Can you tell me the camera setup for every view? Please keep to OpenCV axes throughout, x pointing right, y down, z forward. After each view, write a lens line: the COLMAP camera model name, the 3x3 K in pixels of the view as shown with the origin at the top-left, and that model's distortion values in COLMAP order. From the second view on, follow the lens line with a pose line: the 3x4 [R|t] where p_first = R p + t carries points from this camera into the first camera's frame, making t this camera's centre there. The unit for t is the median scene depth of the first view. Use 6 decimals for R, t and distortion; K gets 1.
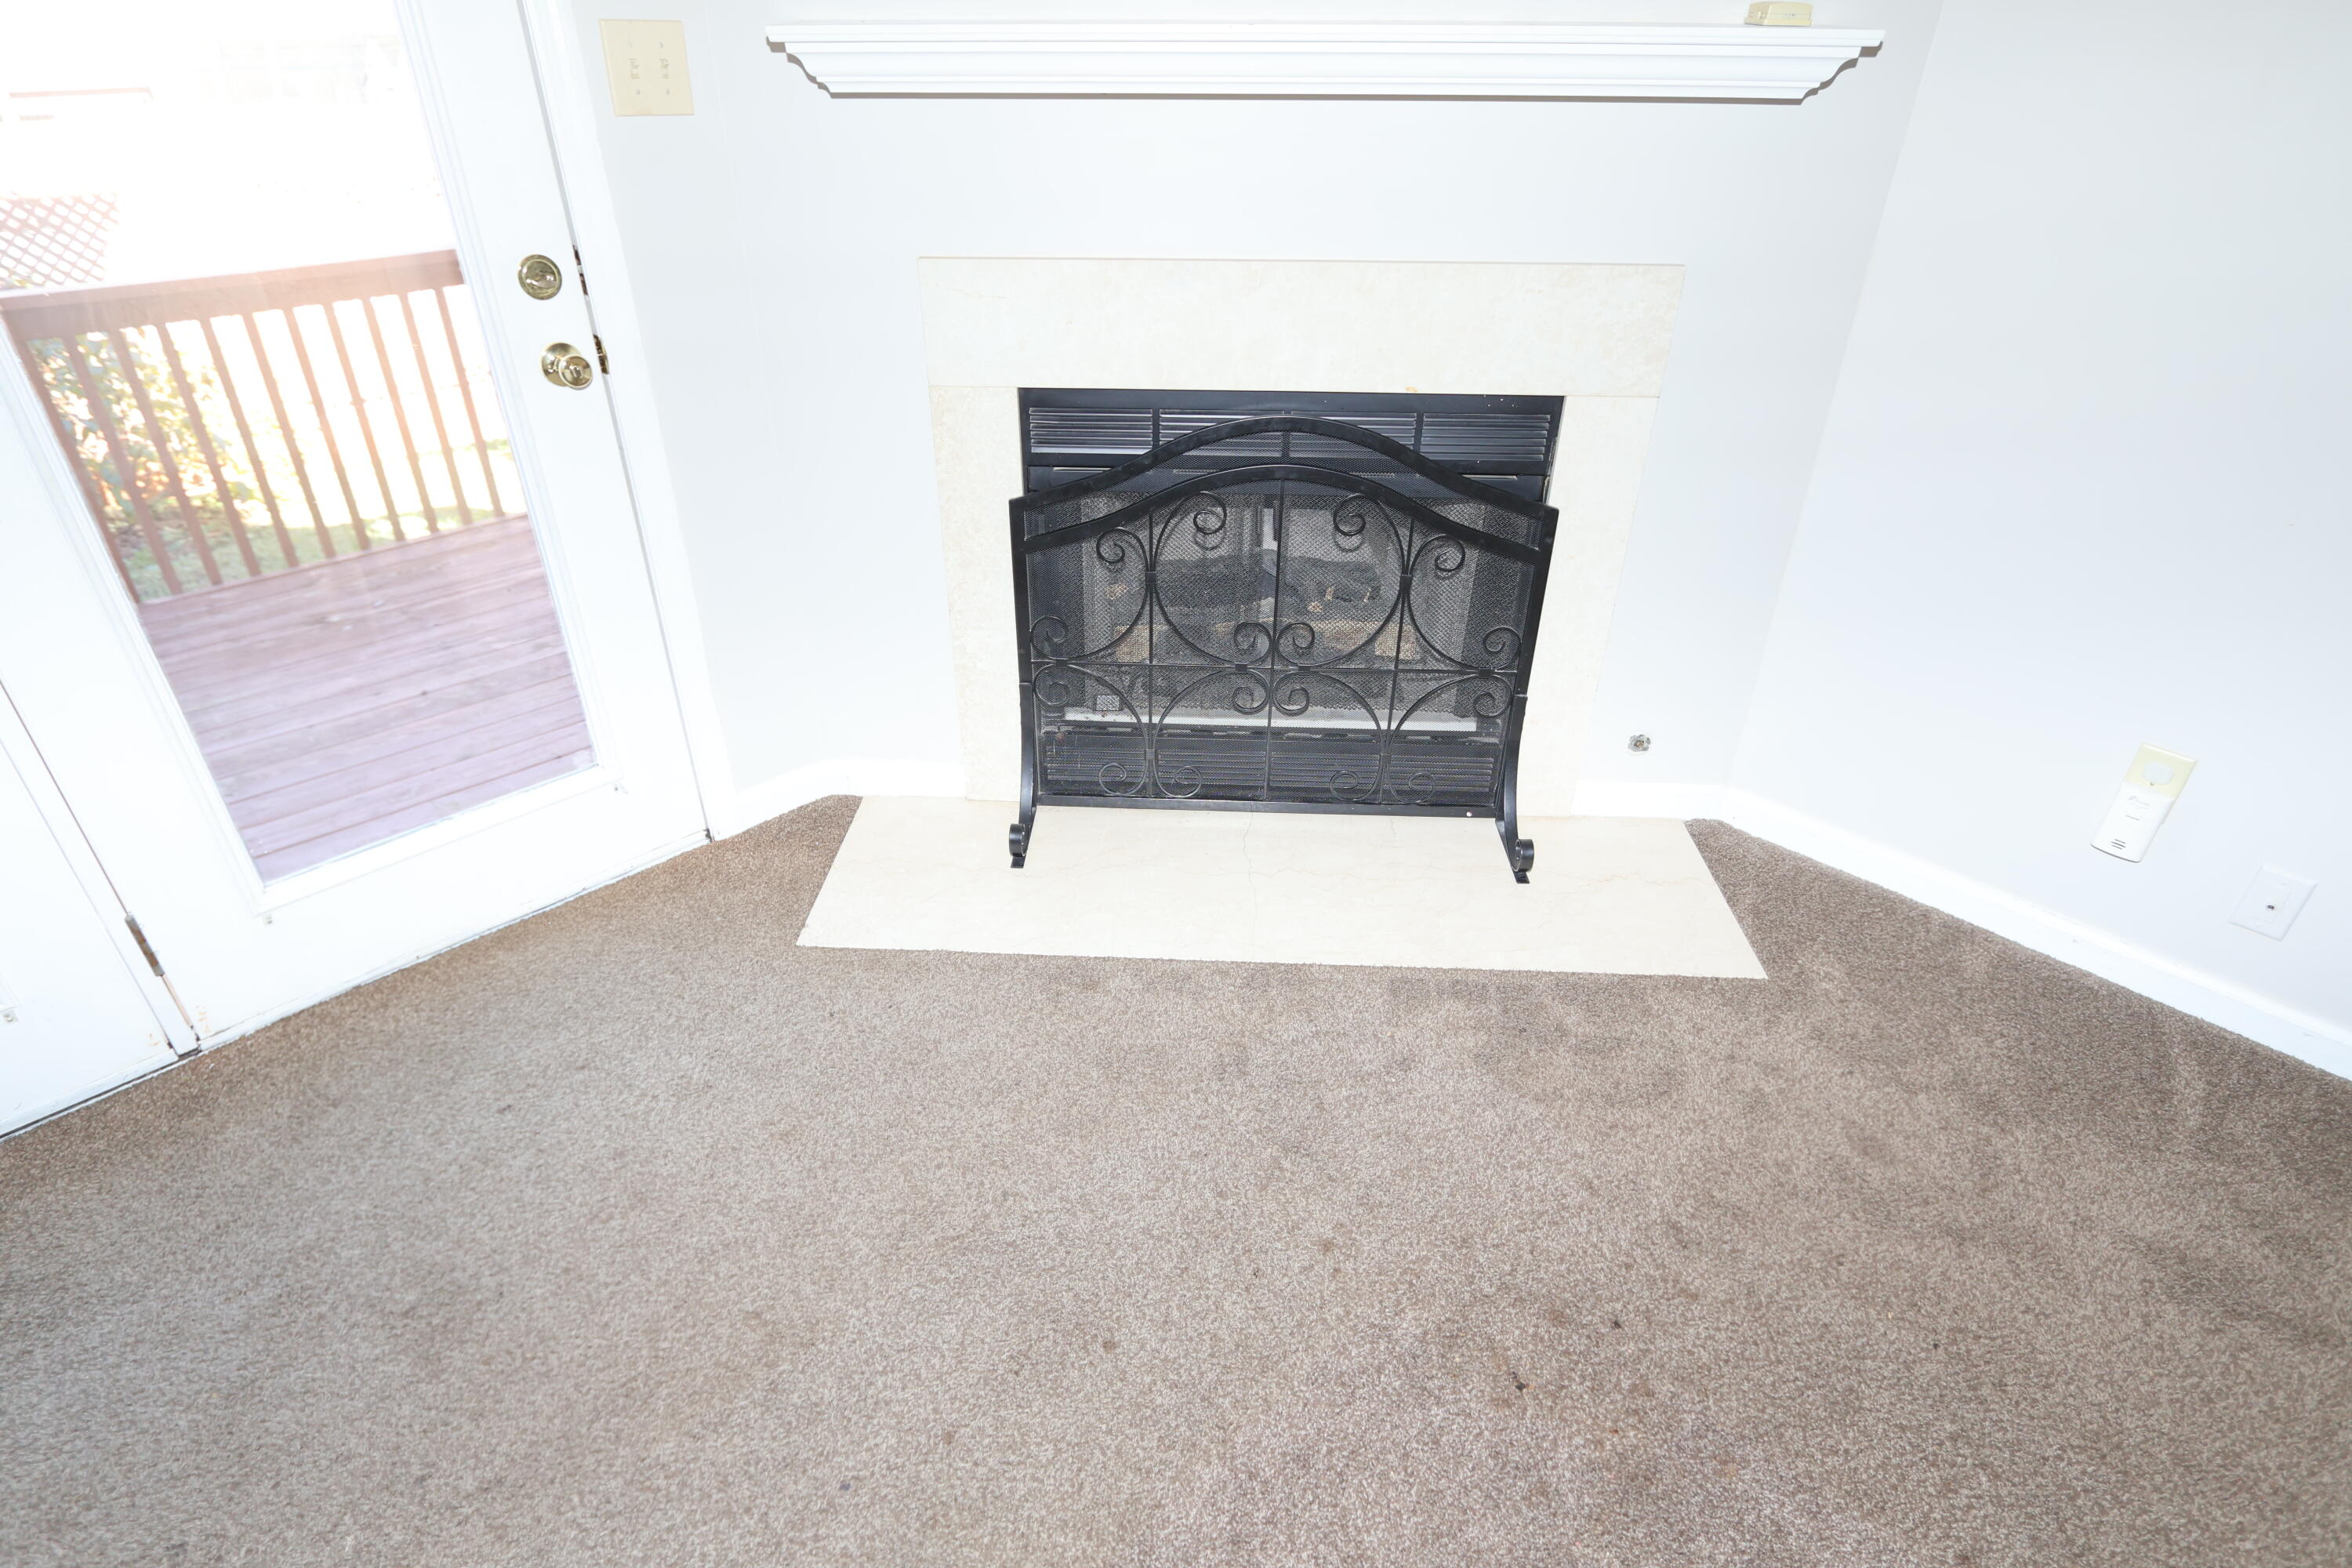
lens RADIAL K [[1274.8, 0, 1176.0], [0, 1274.8, 784.0], [0, 0, 1]] dist [0.002821, 0.000401]
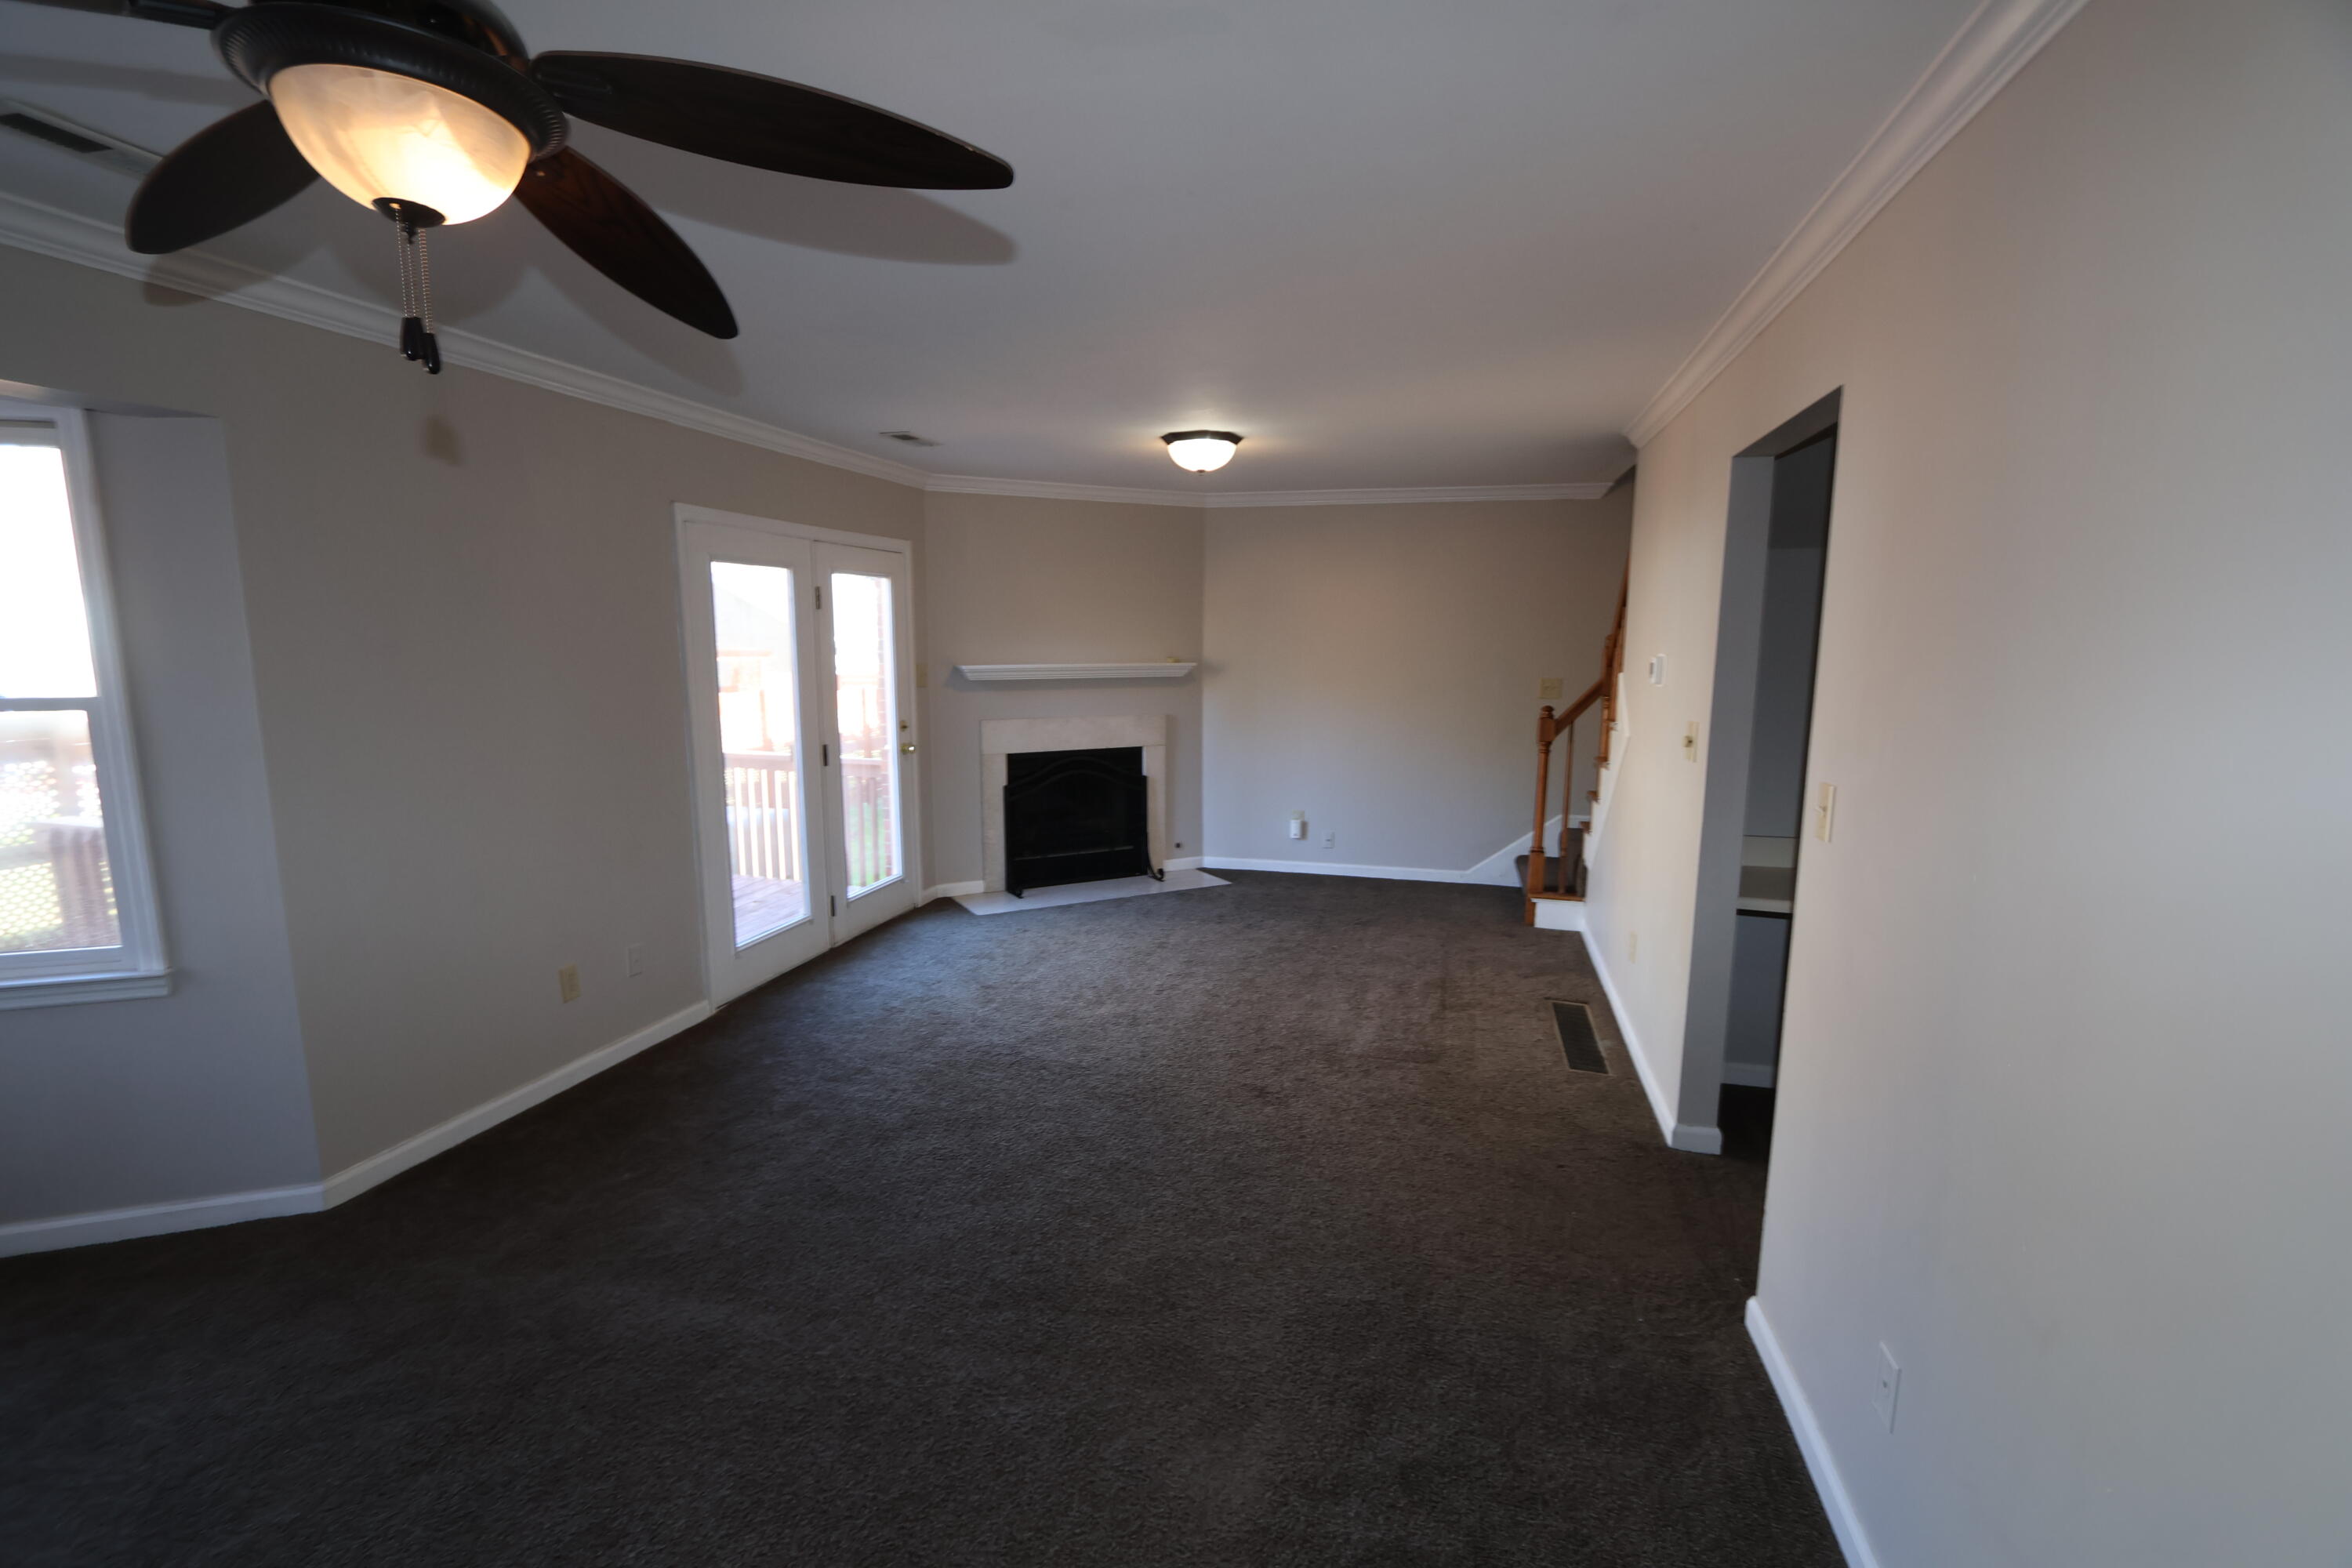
lens RADIAL K [[1093.4, 0, 1164.3], [0, 1093.4, 803.2], [0, 0, 1]] dist [-0.002995, -0.000347]
pose [[0.855918, -0.080265, 0.510845, -1.240179], [0.267267, 0.914368, -0.304136, 0.805608], [-0.442689, 0.396847, 0.804076, -1.480462]]
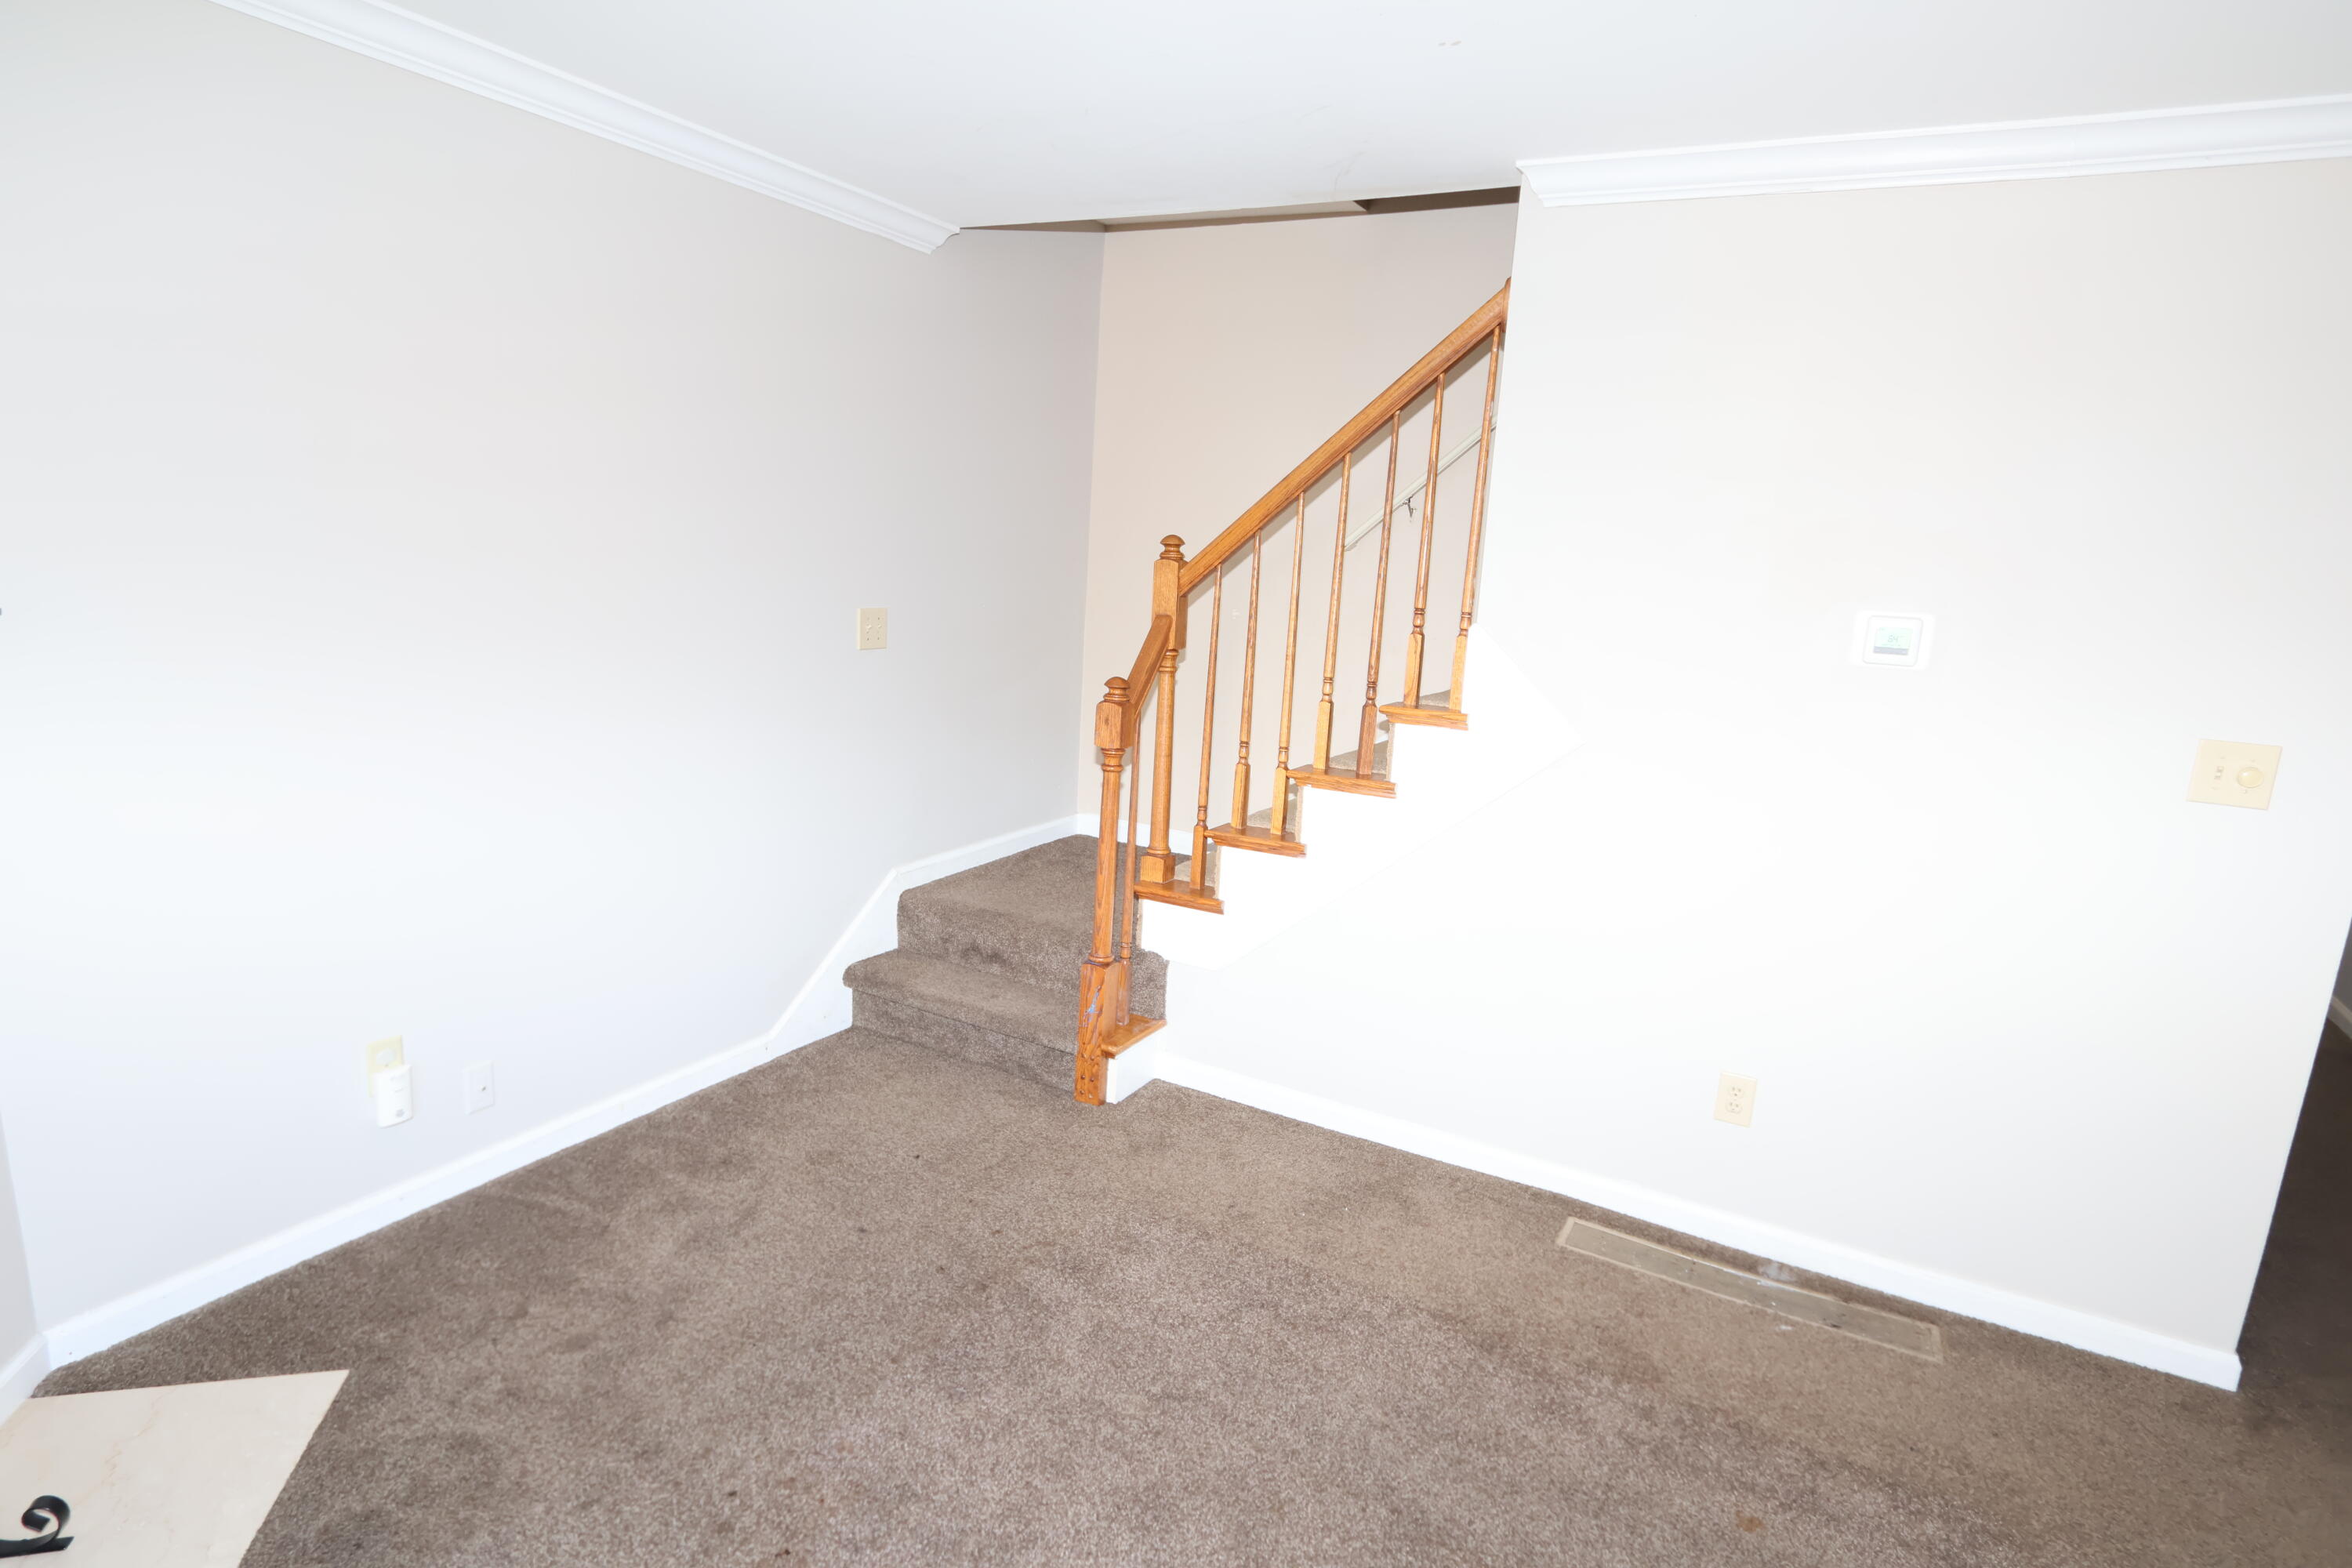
lens RADIAL K [[1274.8, 0, 1176.0], [0, 1274.8, 784.0], [0, 0, 1]] dist [0.002821, 0.000401]
pose [[-0.299942, -0.200939, 0.932555, -0.587478], [0.435855, 0.840699, 0.321332, -0.276573], [-0.848566, 0.502840, -0.164581, 0.326449]]
